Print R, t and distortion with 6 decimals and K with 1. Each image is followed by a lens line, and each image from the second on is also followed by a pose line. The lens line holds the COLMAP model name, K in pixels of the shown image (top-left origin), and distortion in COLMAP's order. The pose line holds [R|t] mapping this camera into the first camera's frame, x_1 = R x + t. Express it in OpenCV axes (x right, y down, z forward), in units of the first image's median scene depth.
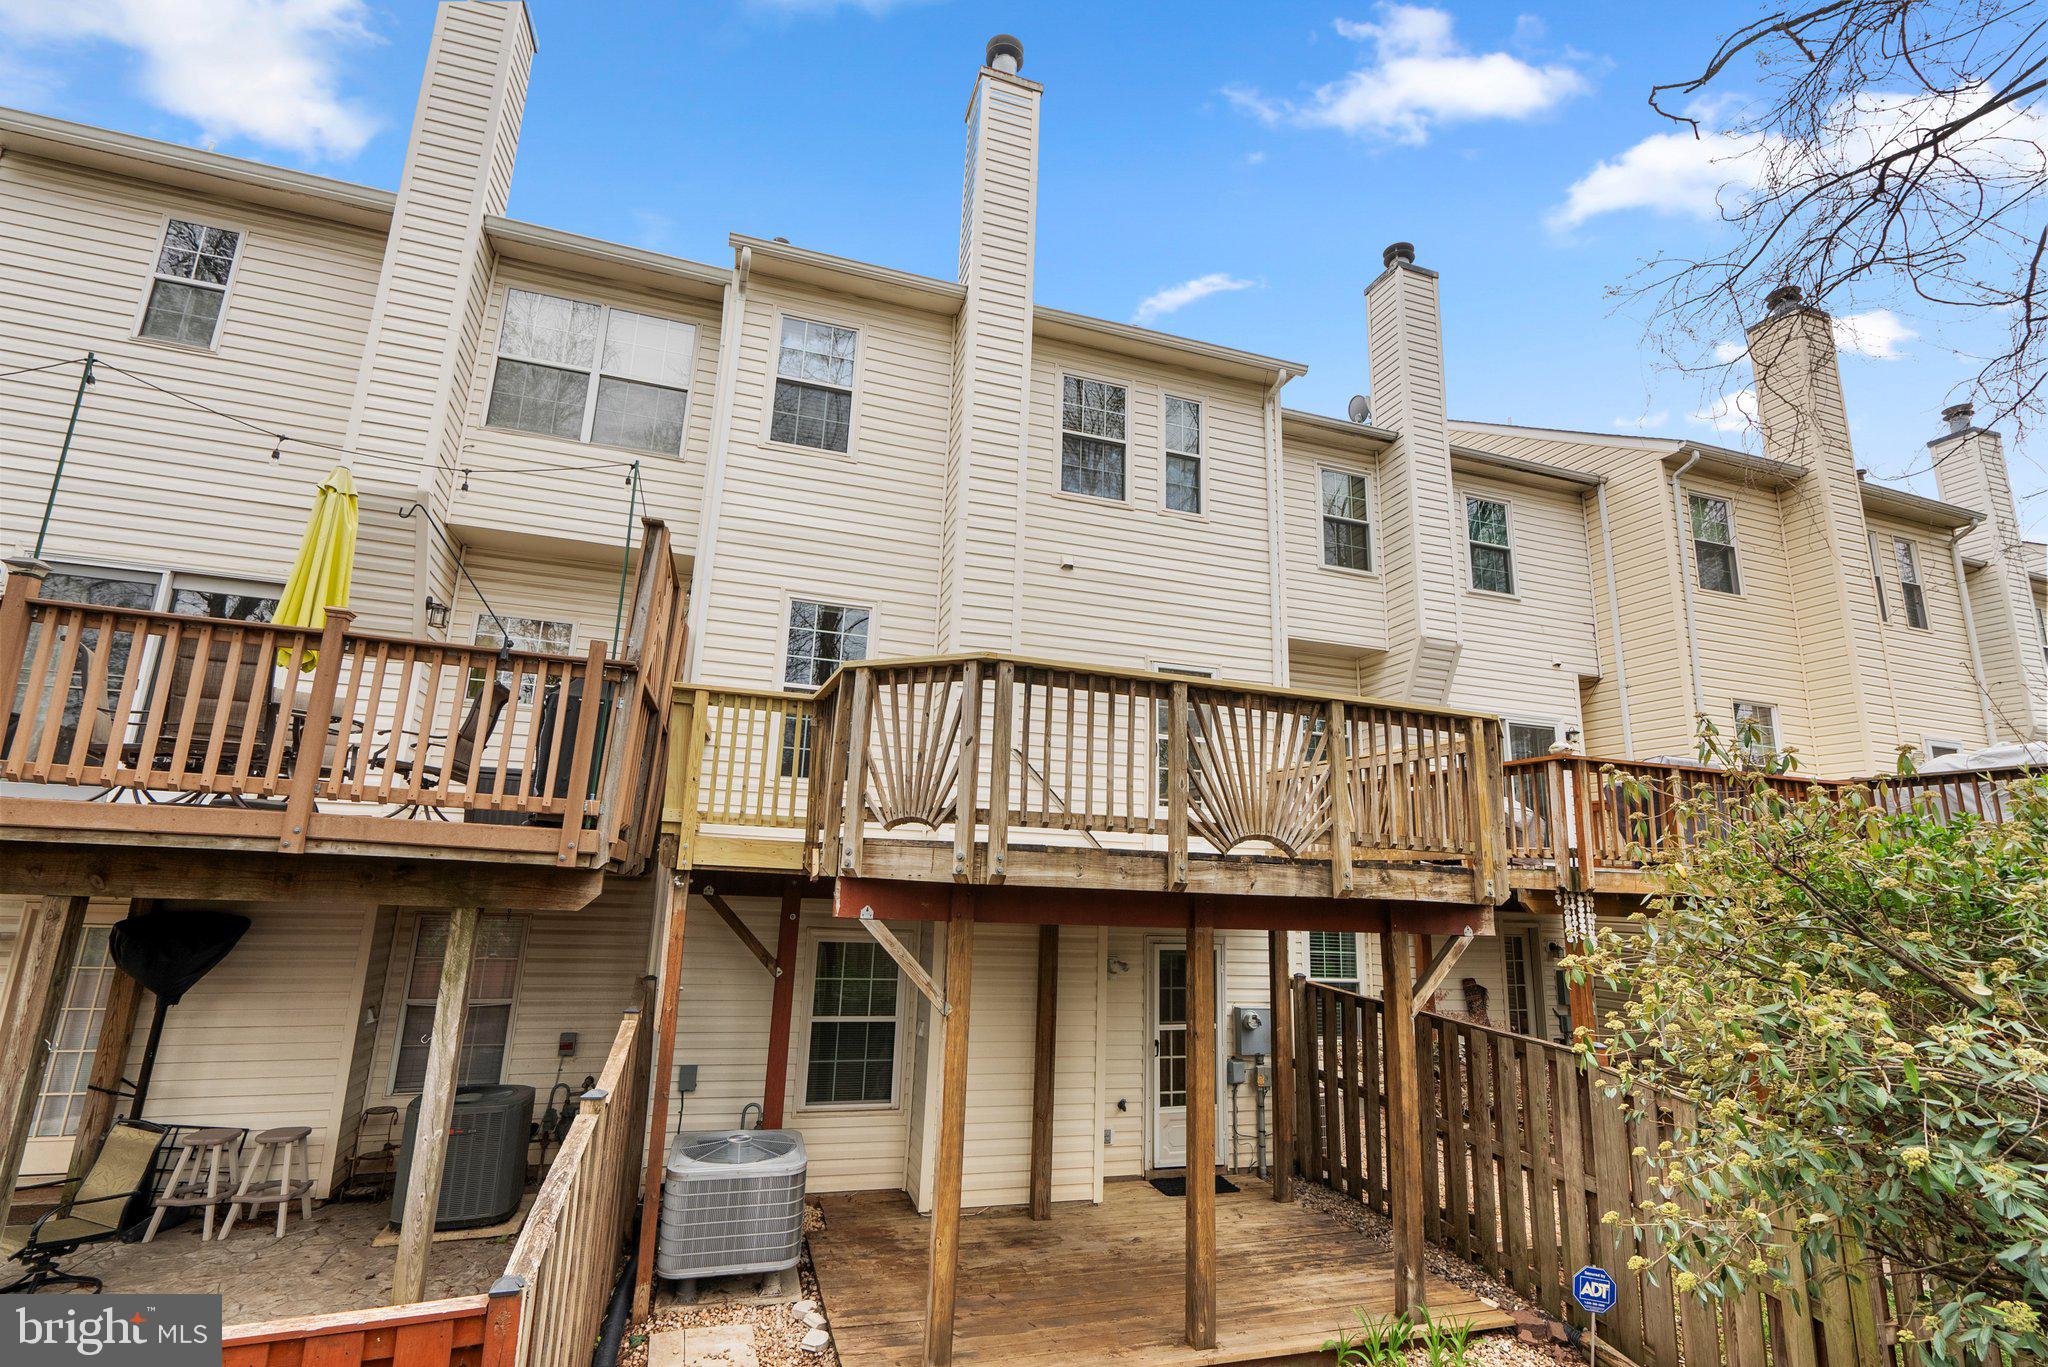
lens RADIAL K [[930.9, 0, 1027.1], [0, 930.9, 702.9], [0, 0, 1]] dist [-0.002281, 0.000495]
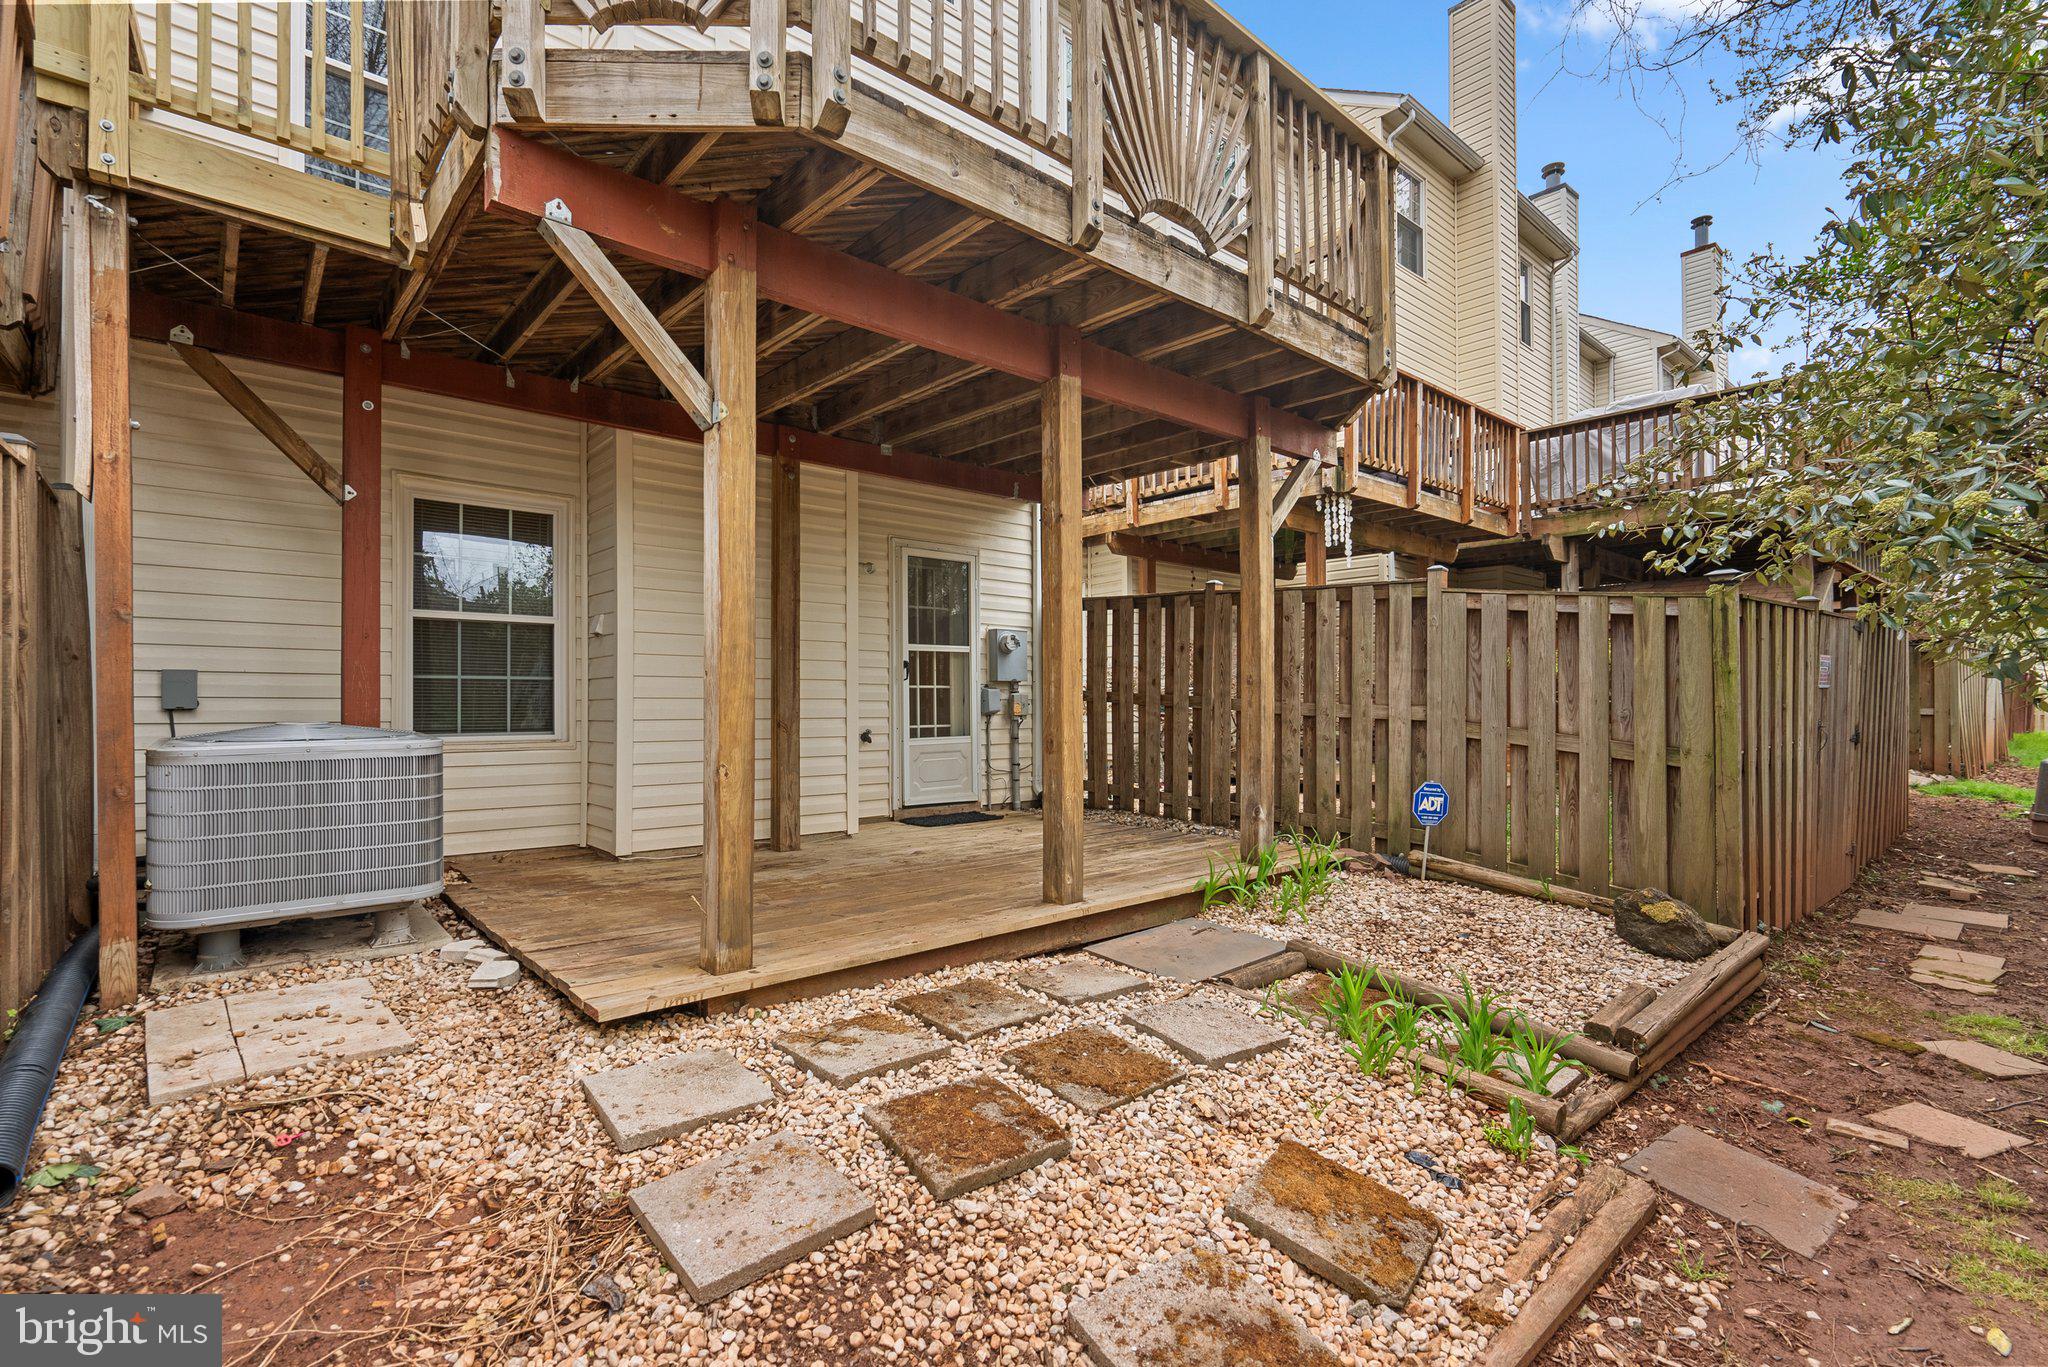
lens RADIAL K [[930.9, 0, 1027.1], [0, 930.9, 702.9], [0, 0, 1]] dist [-0.002281, 0.000495]
pose [[0.917143, -0.035408, 0.396982, -0.108098], [-0.046400, 0.979787, 0.194588, 0.283457], [-0.395848, -0.196885, 0.896962, 0.261608]]
